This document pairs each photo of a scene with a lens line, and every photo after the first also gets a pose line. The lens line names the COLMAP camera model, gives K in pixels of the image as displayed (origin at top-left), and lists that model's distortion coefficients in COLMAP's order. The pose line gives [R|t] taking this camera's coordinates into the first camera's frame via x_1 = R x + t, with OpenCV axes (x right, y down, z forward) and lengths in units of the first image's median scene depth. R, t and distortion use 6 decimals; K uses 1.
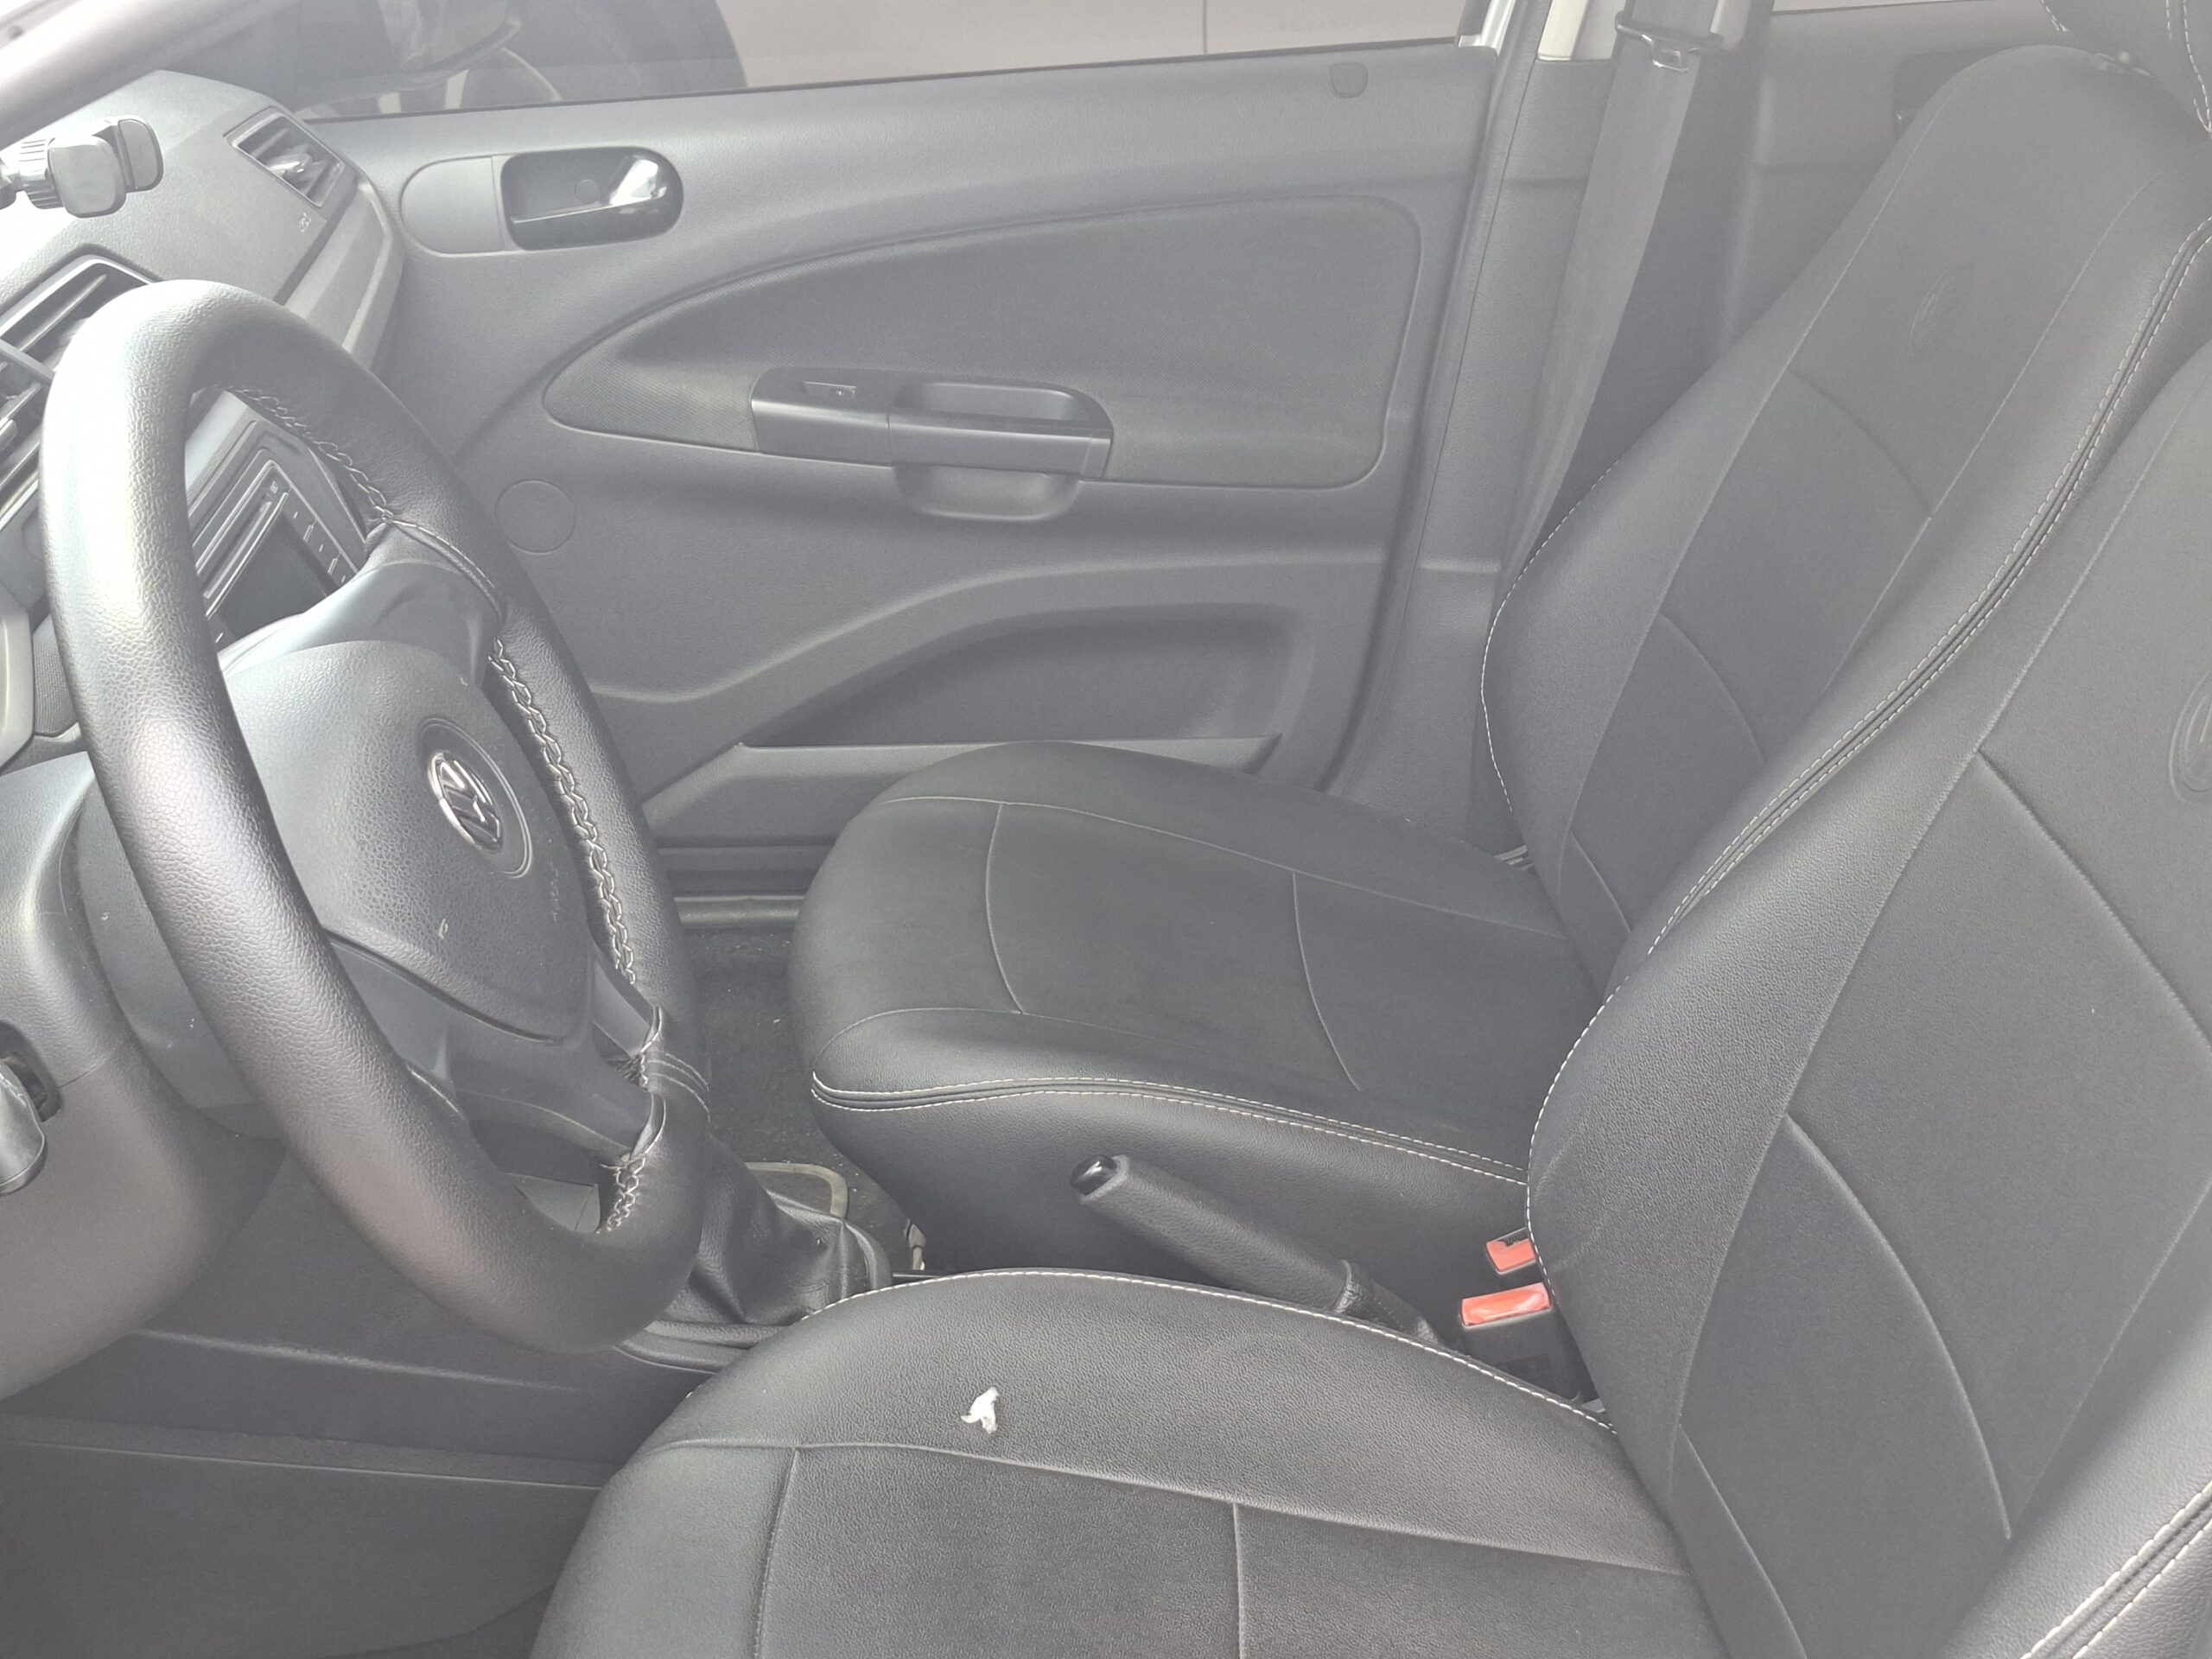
lens RADIAL K [[3051.1, 0, 1119.4], [0, 3051.1, 880.0], [0, 0, 1]] dist [0.100329, 0.000000]
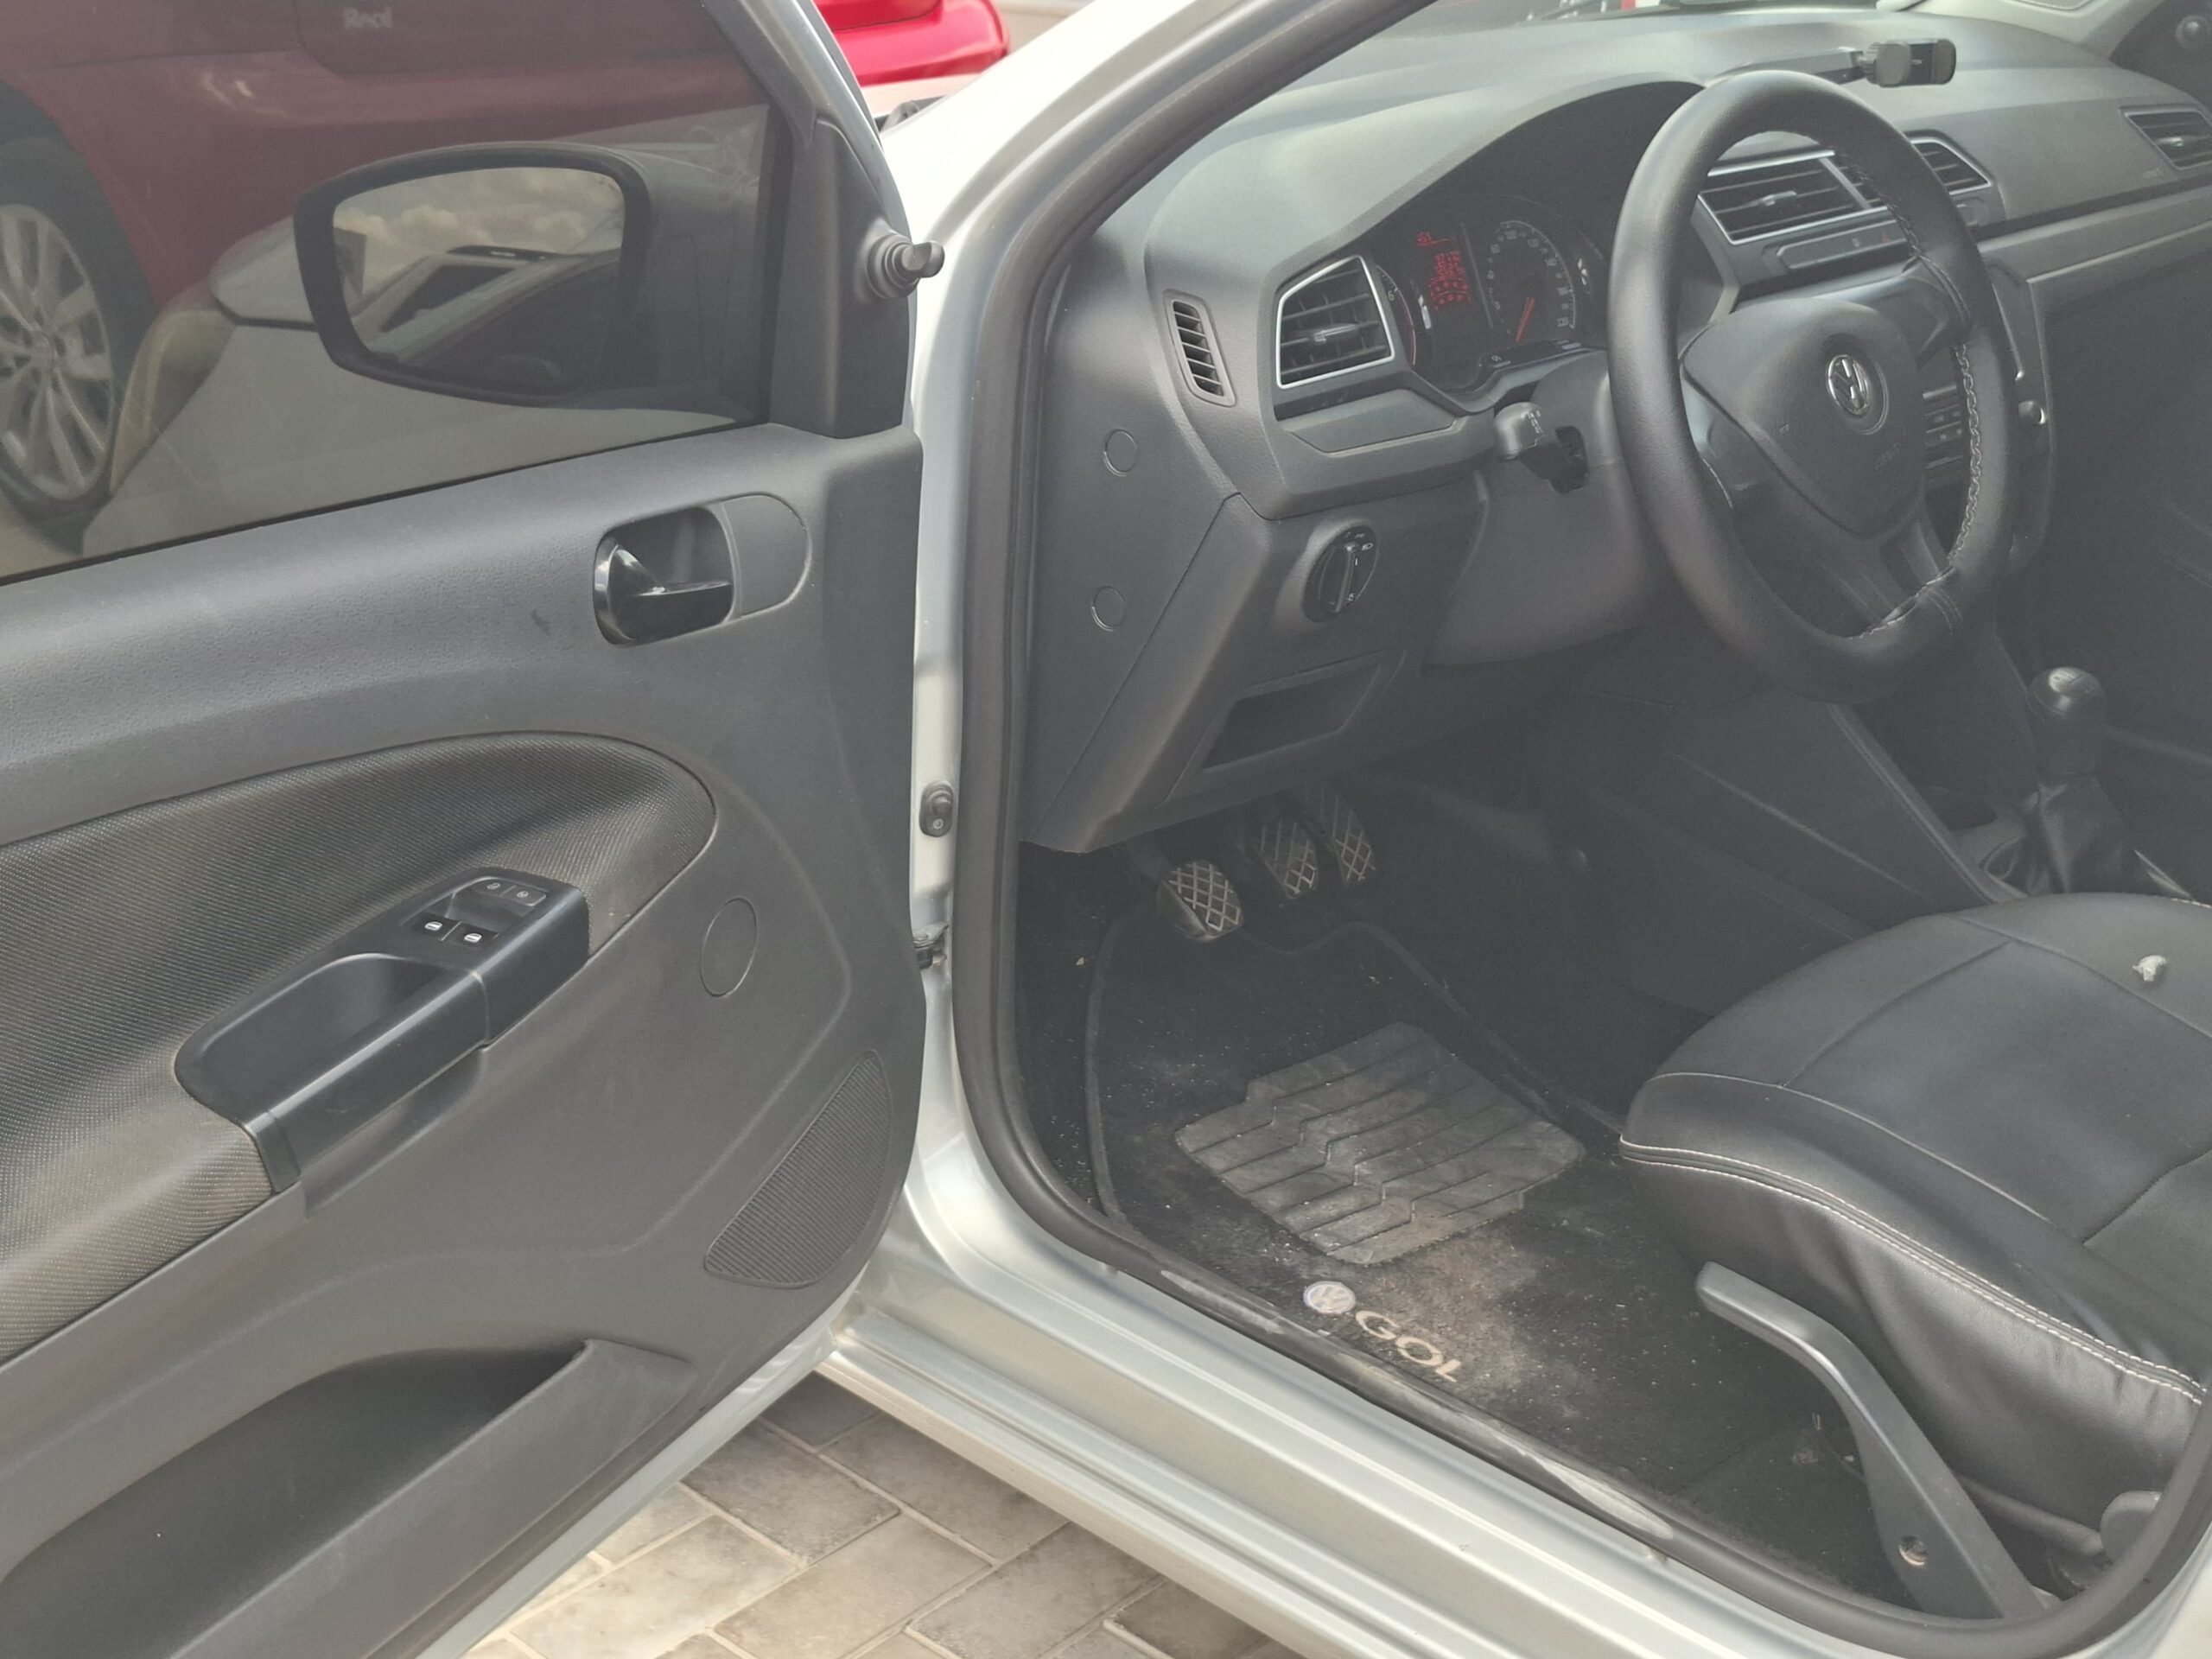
lens RADIAL K [[3051.1, 0, 1091.7], [0, 3051.1, 841.7], [0, 0, 1]] dist [0.100329, 0.000000]
pose [[0.689323, 0.294328, -0.661971, 0.506578], [-0.339274, 0.938509, 0.063990, 0.176052], [0.640099, 0.180479, 0.746793, -0.379147]]
